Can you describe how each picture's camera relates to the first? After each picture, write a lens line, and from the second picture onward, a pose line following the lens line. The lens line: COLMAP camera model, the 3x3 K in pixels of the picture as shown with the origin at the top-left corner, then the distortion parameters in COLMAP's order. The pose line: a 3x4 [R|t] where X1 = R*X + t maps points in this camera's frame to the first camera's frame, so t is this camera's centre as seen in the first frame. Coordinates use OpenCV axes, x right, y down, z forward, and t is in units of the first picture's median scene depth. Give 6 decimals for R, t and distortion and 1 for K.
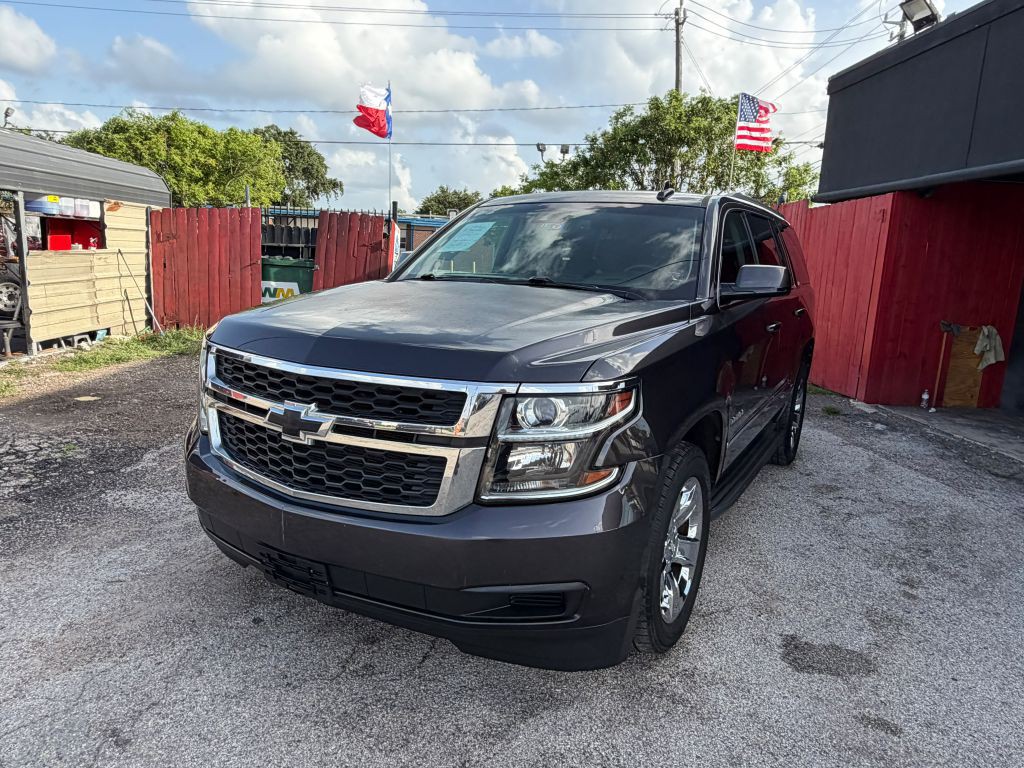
lens RADIAL K [[684.6, 0, 506.5], [0, 684.6, 382.8], [0, 0, 1]] dist [-0.001550, 0.002407]
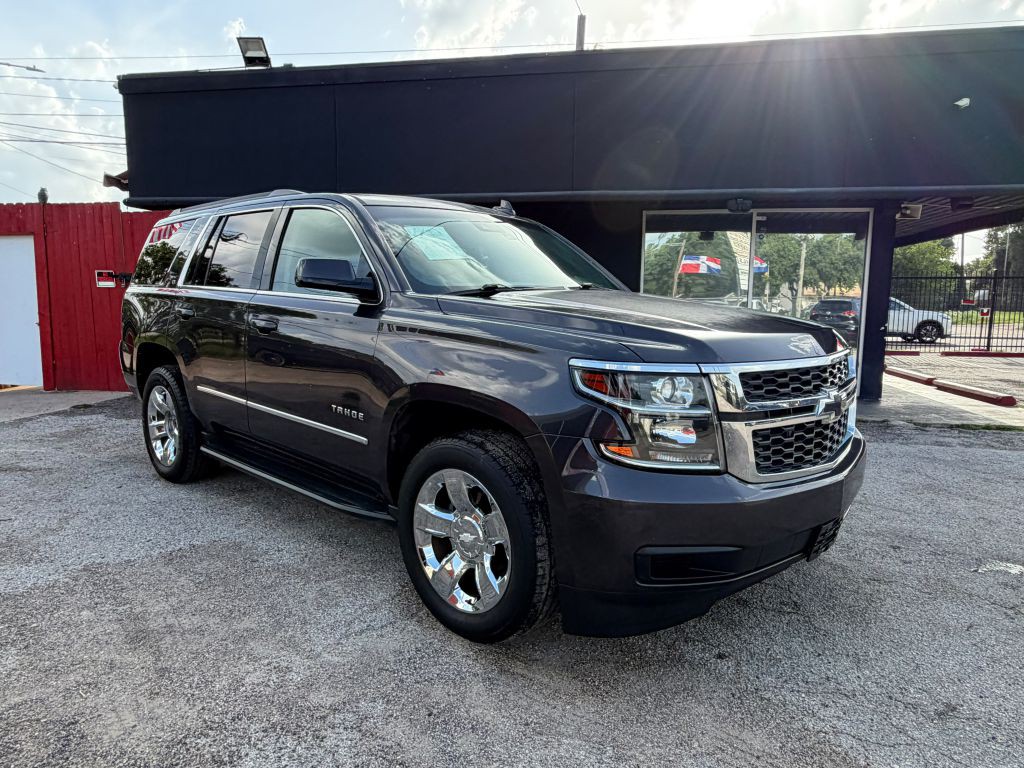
lens RADIAL K [[684.1, 0, 504.8], [0, 684.1, 389.9], [0, 0, 1]] dist [-0.000482, 0.000165]
pose [[0.222957, -0.170396, 0.959821, -0.355569], [0.171401, 0.976118, 0.133474, -0.050657], [-0.959642, 0.134755, 0.246838, 0.283716]]
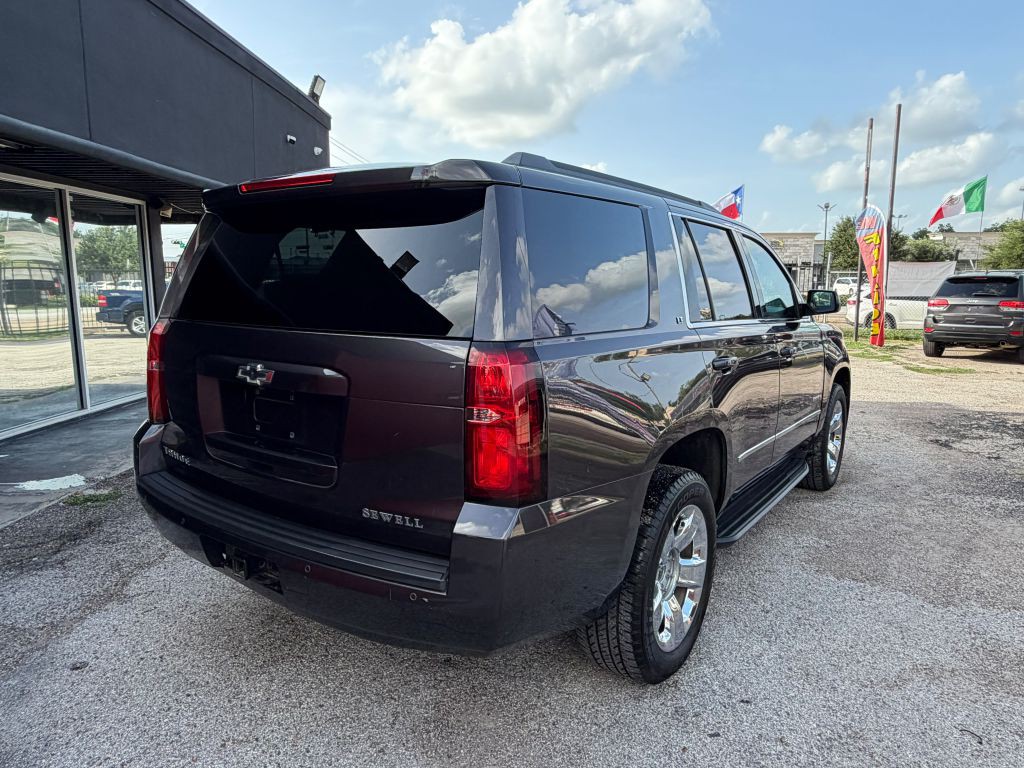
lens RADIAL K [[685.3, 0, 517.3], [0, 685.3, 385.6], [0, 0, 1]] dist [-0.001117, 0.000763]
pose [[-0.996786, -0.055863, 0.057414, 0.101955], [-0.033979, 0.943901, 0.328476, -0.160172], [-0.072543, 0.325470, -0.942766, 0.871493]]
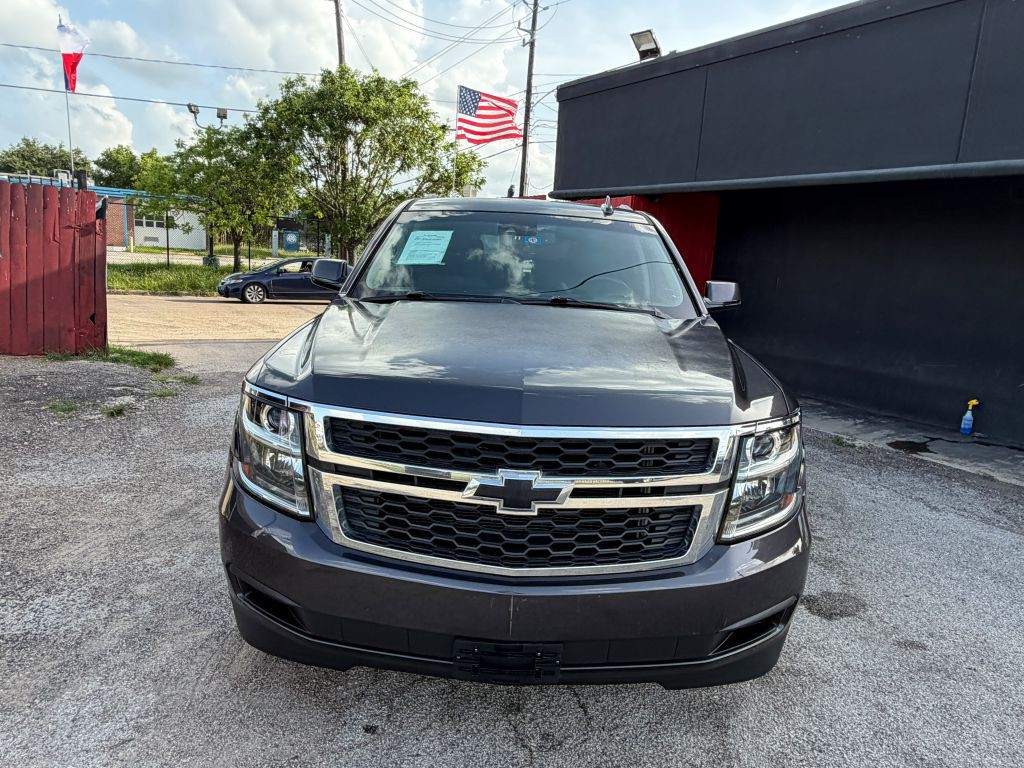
lens RADIAL K [[682.3, 0, 512.0], [0, 682.3, 384.0], [0, 0, 1]] dist [-0.001619, -0.001126]
pose [[0.866320, -0.089793, 0.491352, -0.164793], [0.070327, 0.995837, 0.057989, -0.029294], [-0.494513, -0.015681, 0.869029, 0.058410]]
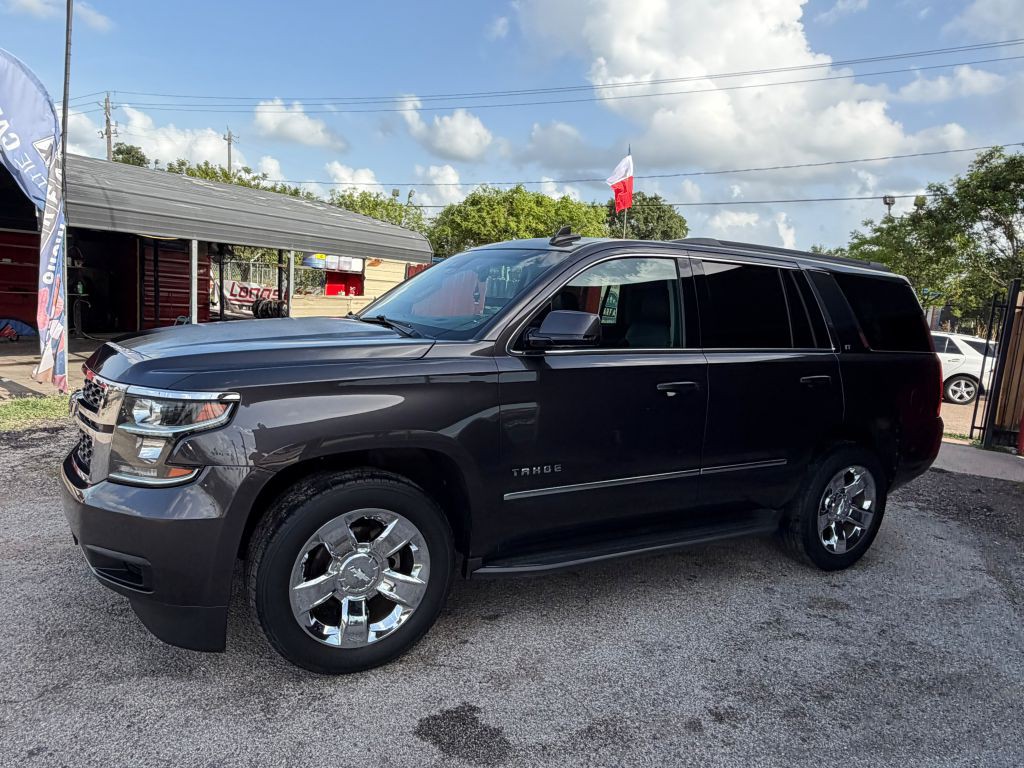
lens RADIAL K [[685.7, 0, 505.9], [0, 685.7, 395.3], [0, 0, 1]] dist [0.001334, 0.000561]
pose [[0.863191, 0.091838, -0.496454, 0.249852], [-0.125628, 0.991459, -0.035023, -0.004629], [0.488997, 0.092600, 0.867356, 0.054370]]
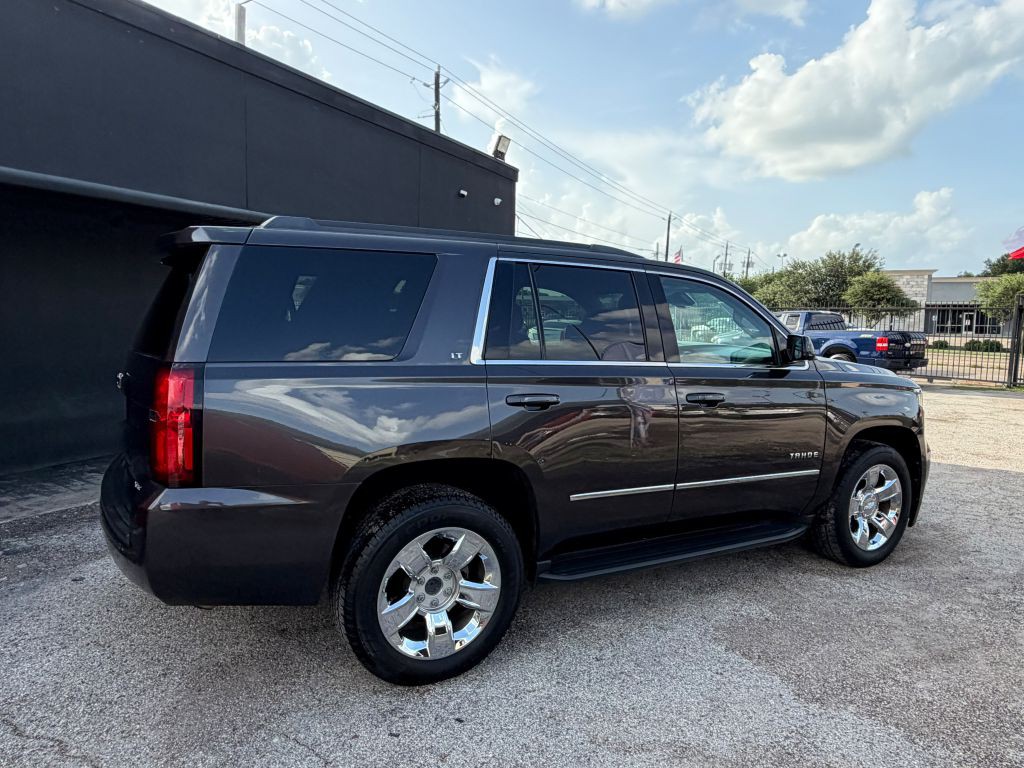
lens RADIAL K [[684.8, 0, 513.9], [0, 684.8, 380.6], [0, 0, 1]] dist [-0.003052, 0.005212]
pose [[-0.877033, -0.107216, 0.468314, -0.104008], [0.027724, 0.961862, 0.272128, -0.167617], [-0.479629, 0.251649, -0.840612, 0.843830]]
